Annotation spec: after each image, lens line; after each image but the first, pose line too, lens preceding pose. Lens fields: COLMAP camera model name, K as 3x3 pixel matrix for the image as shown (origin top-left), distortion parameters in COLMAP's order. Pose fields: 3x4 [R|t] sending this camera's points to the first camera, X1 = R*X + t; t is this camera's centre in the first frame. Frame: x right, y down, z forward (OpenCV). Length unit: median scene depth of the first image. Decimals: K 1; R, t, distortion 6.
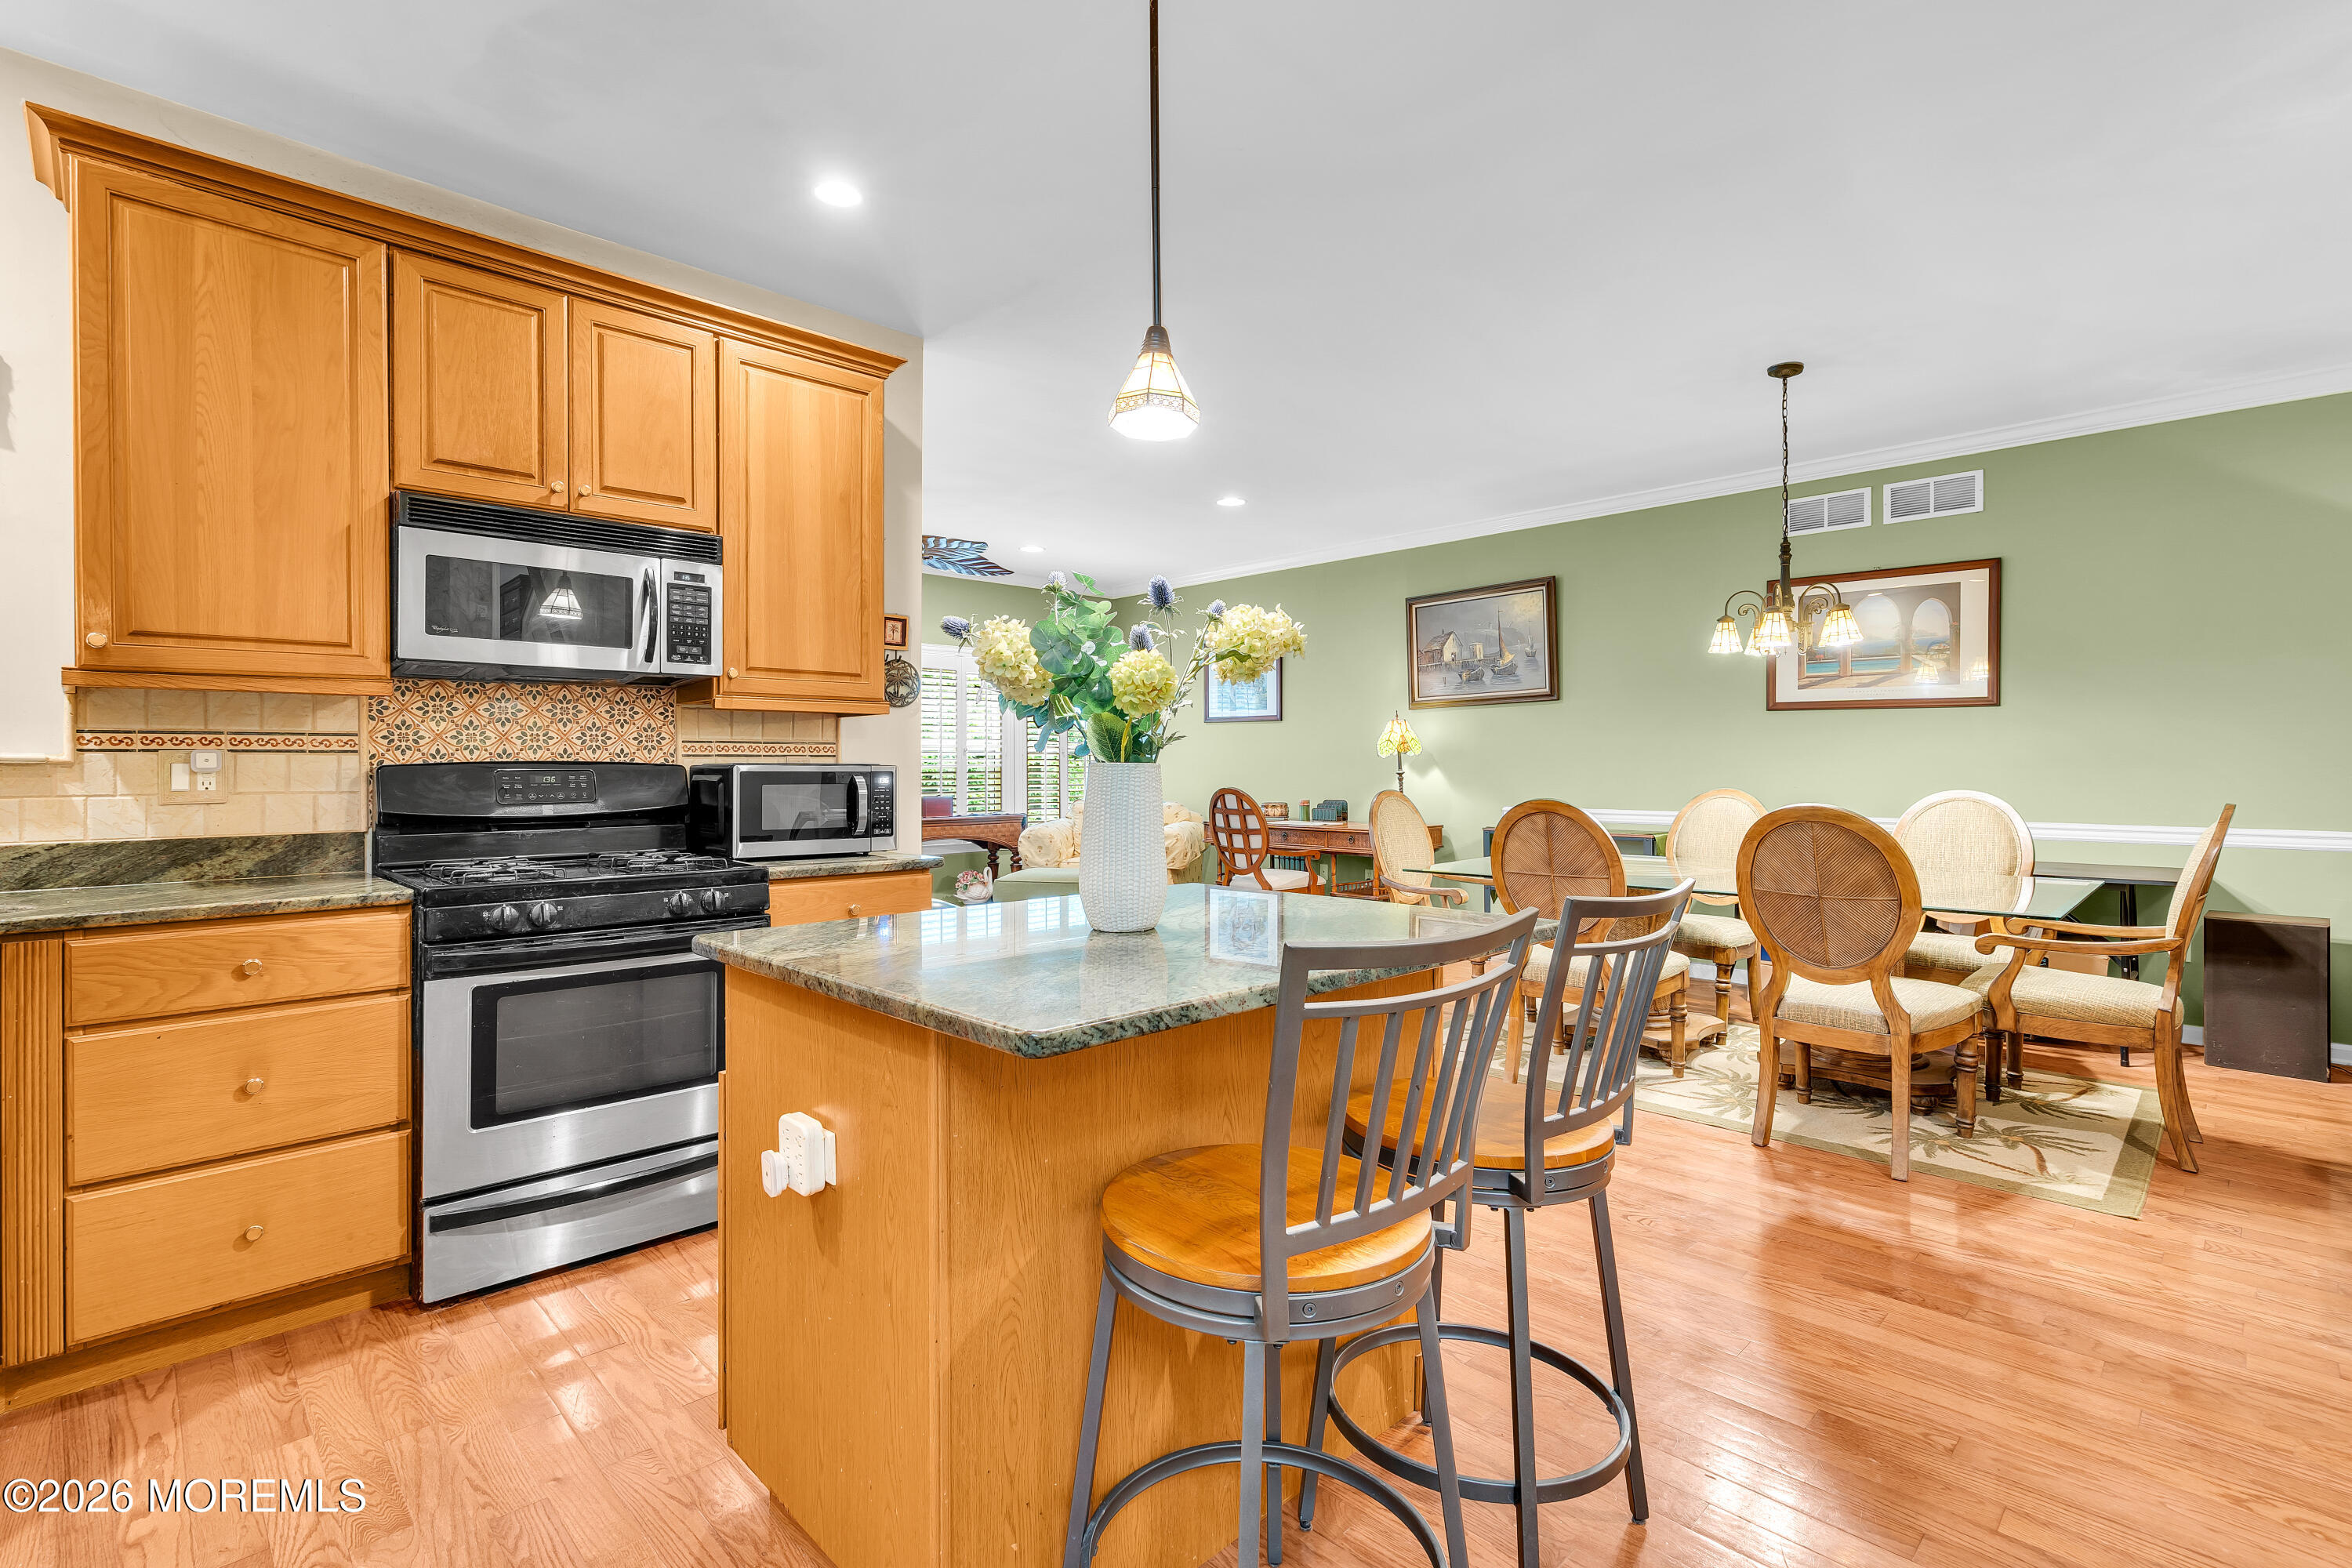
lens RADIAL K [[1057.6, 0, 1183.4], [0, 1057.6, 769.2], [0, 0, 1]] dist [-0.002001, -0.000237]
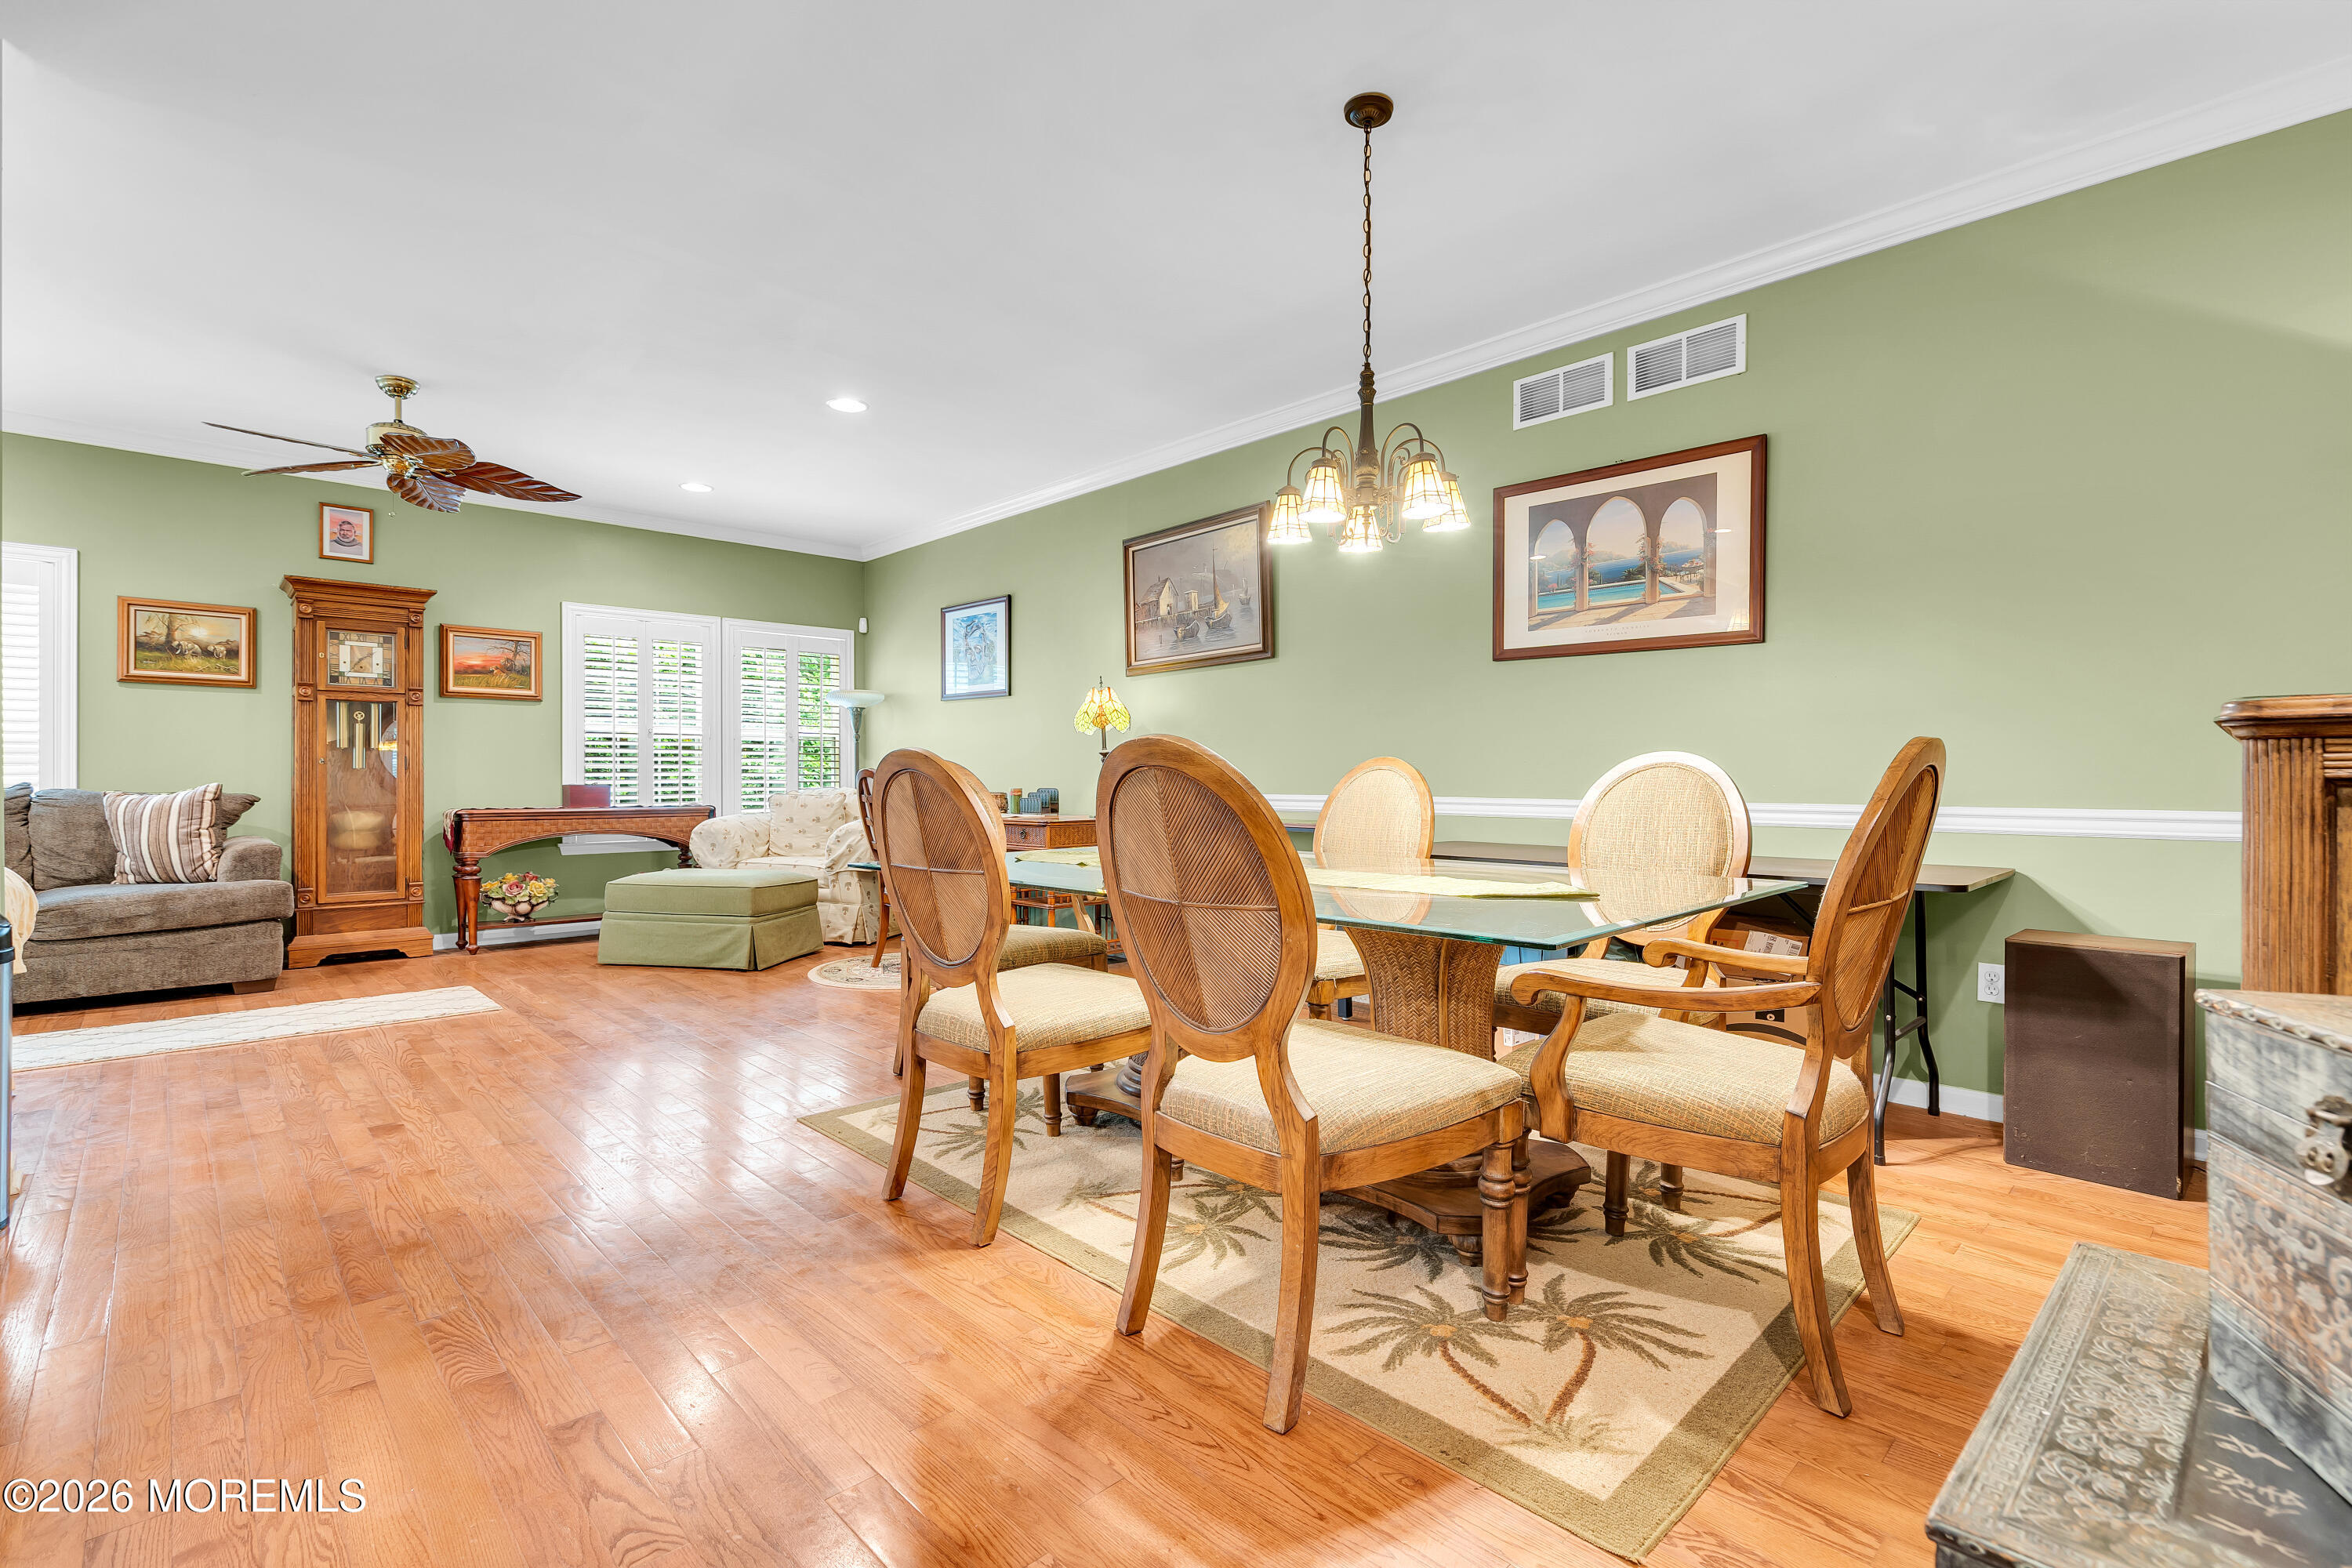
lens RADIAL K [[1057.6, 0, 1164.3], [0, 1057.6, 784.5], [0, 0, 1]] dist [-0.002001, -0.000237]
pose [[0.999878, 0.002701, -0.015371, 0.473154], [-0.002655, 0.999992, 0.002984, 0.044513], [0.015379, -0.002942, 0.999877, 0.347469]]
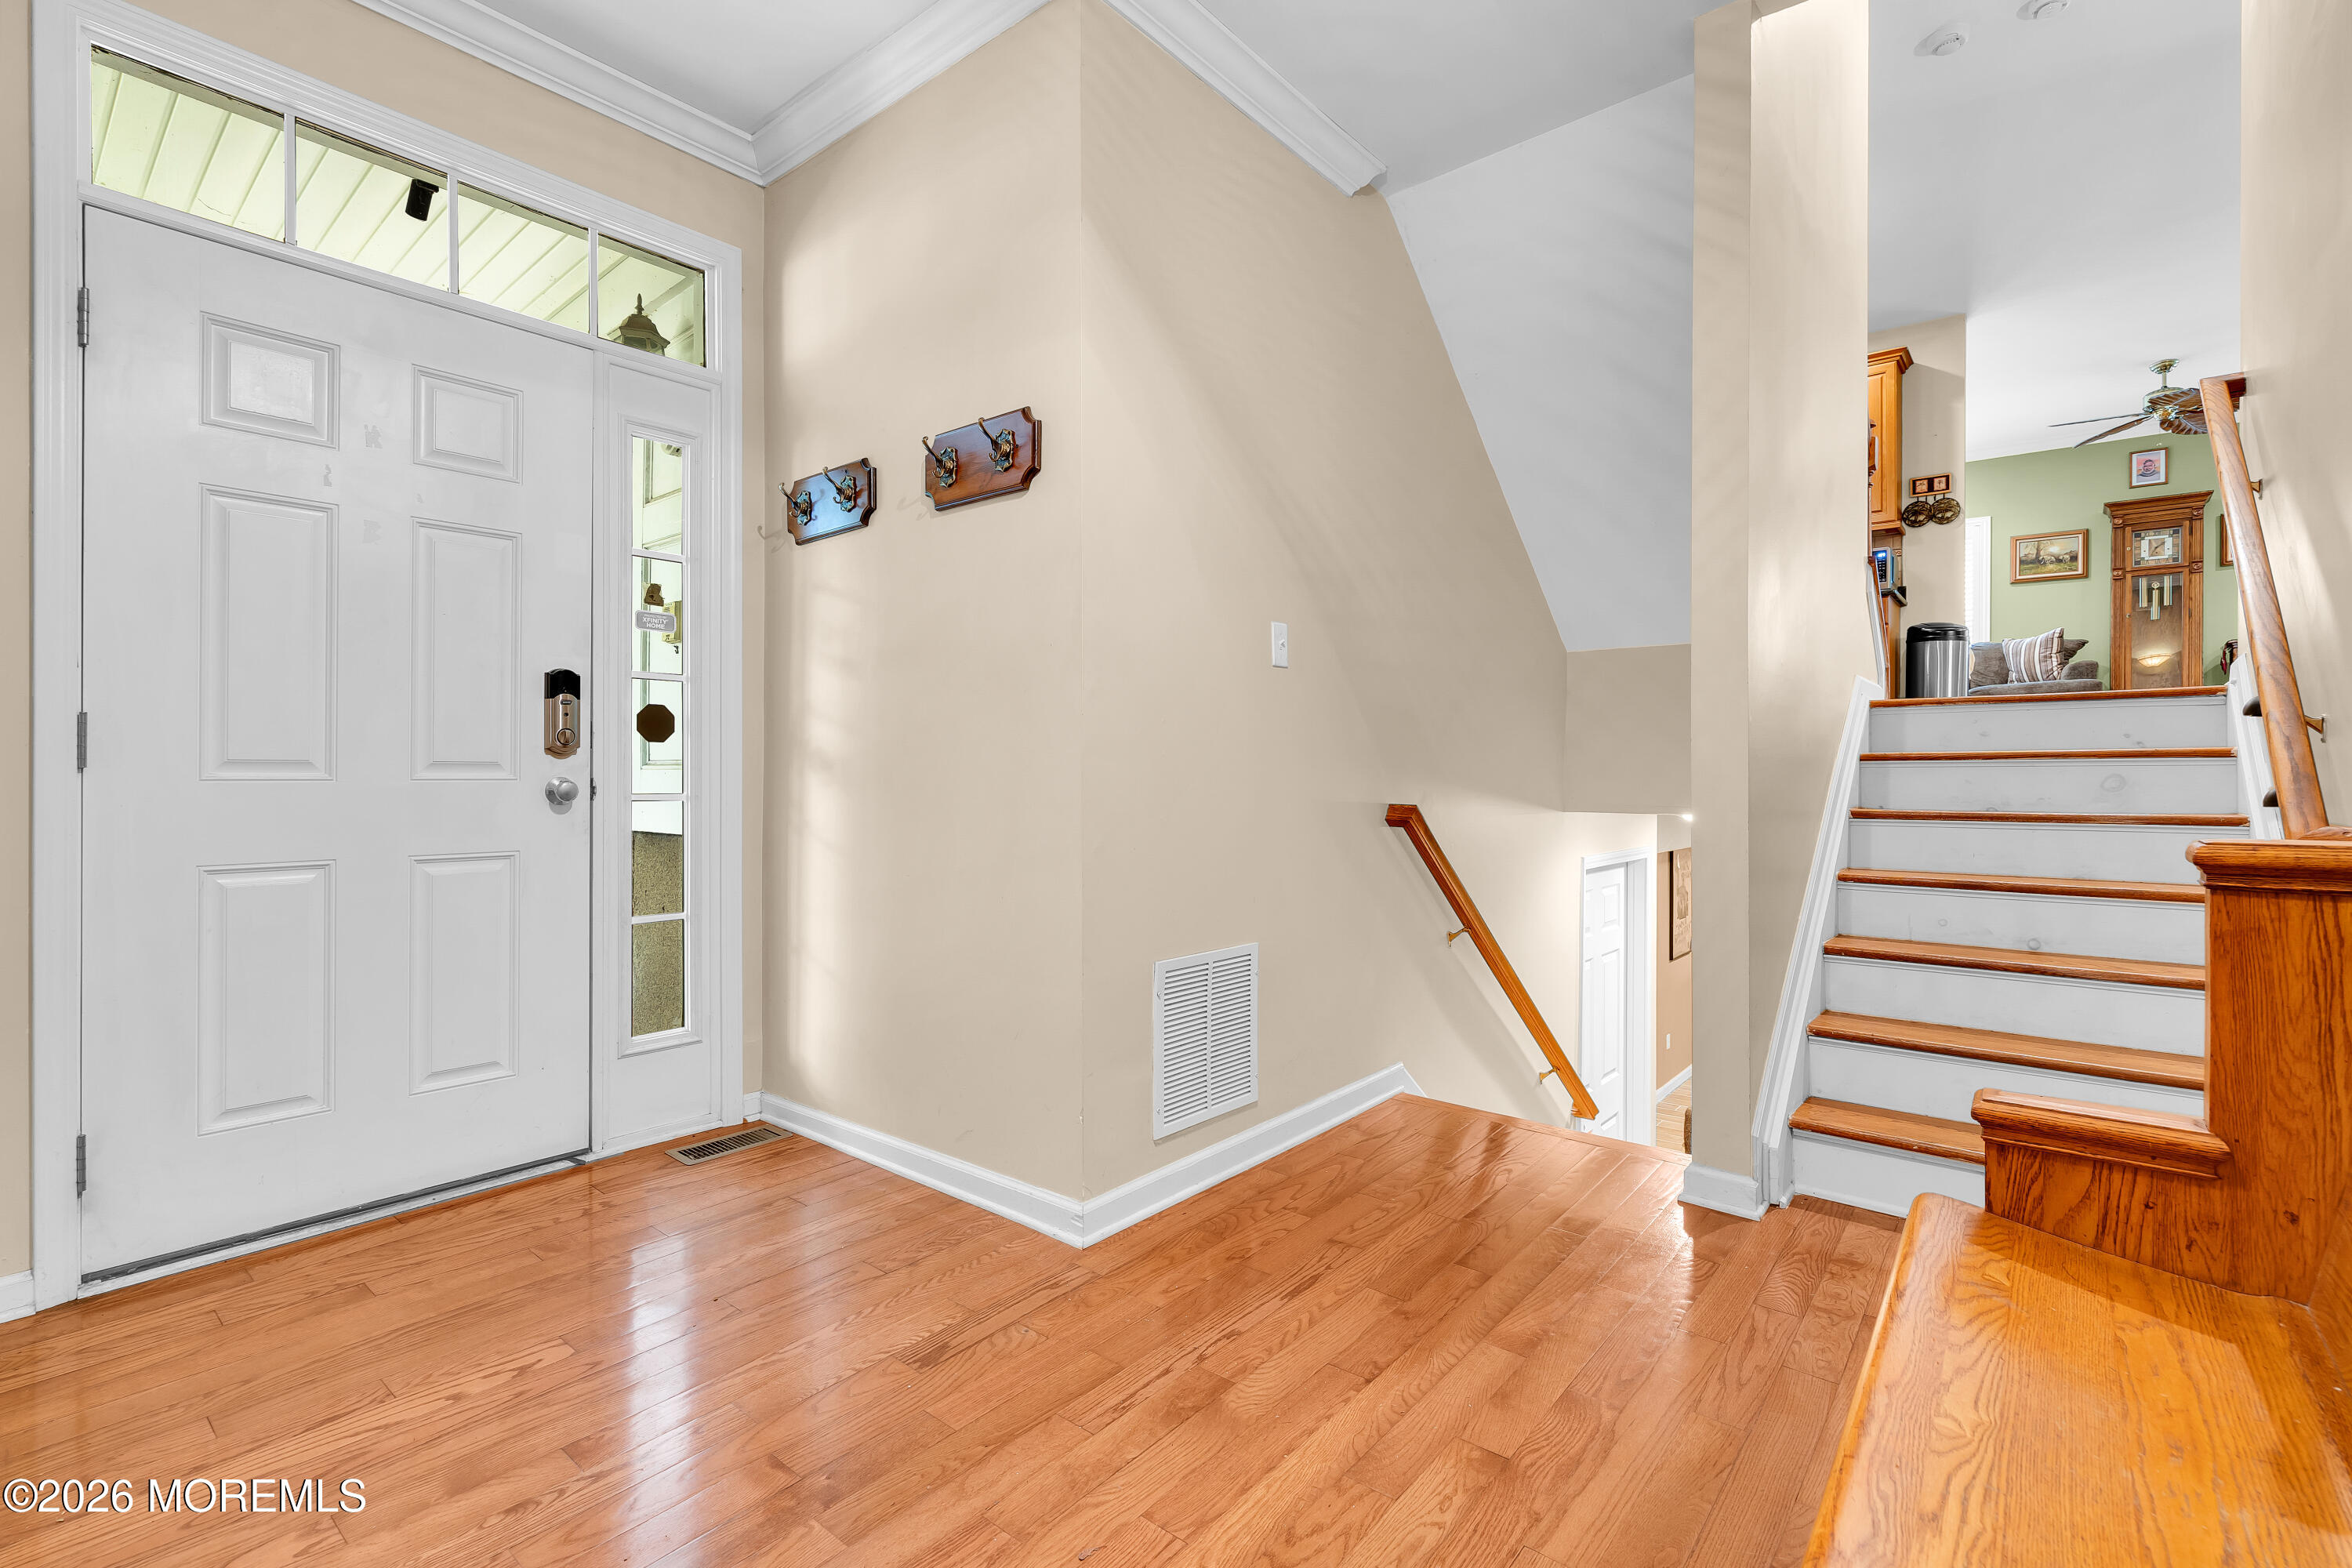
lens RADIAL K [[1057.6, 0, 1159.5], [0, 1057.6, 770.1], [0, 0, 1]] dist [-0.002001, -0.000237]
pose [[0.087104, 0.002280, -0.996197, 1.399017], [-0.003489, 0.999992, 0.001984, 0.360396], [0.996193, 0.003302, 0.087112, -0.517063]]
